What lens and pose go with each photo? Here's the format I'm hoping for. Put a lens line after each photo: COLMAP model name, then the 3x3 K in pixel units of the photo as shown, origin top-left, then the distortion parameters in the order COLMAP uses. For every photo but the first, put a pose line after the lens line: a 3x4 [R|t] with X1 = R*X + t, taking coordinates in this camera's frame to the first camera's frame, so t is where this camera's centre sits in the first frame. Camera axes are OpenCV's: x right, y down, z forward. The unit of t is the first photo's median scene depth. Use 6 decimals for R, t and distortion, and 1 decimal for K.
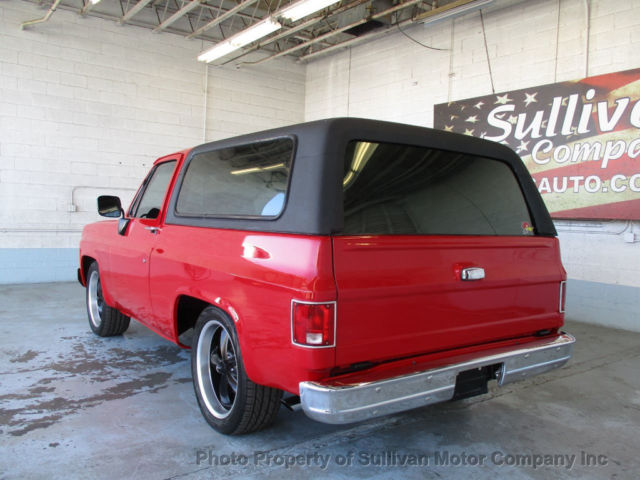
lens RADIAL K [[538.8, 0, 324.3], [0, 538.8, 237.5], [0, 0, 1]] dist [-0.013785, 0.005297]
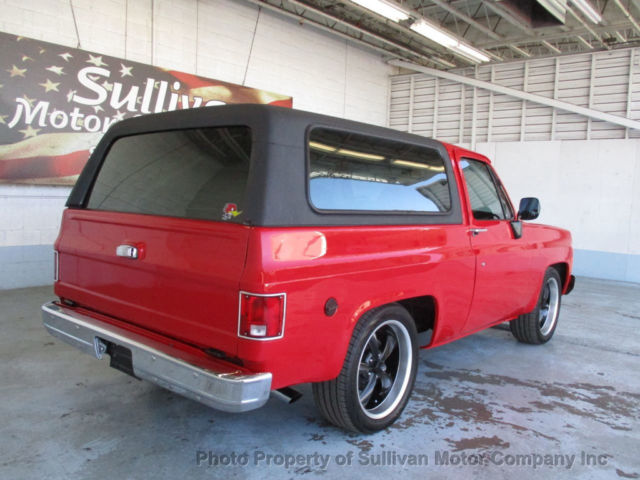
lens RADIAL K [[538.8, 0, 324.3], [0, 538.8, 237.5], [0, 0, 1]] dist [-0.013785, 0.005297]
pose [[-0.198393, -0.121318, 0.972585, -0.764088], [-0.001511, 0.992347, 0.123474, -0.074734], [-0.980121, 0.023027, -0.197058, 0.887599]]
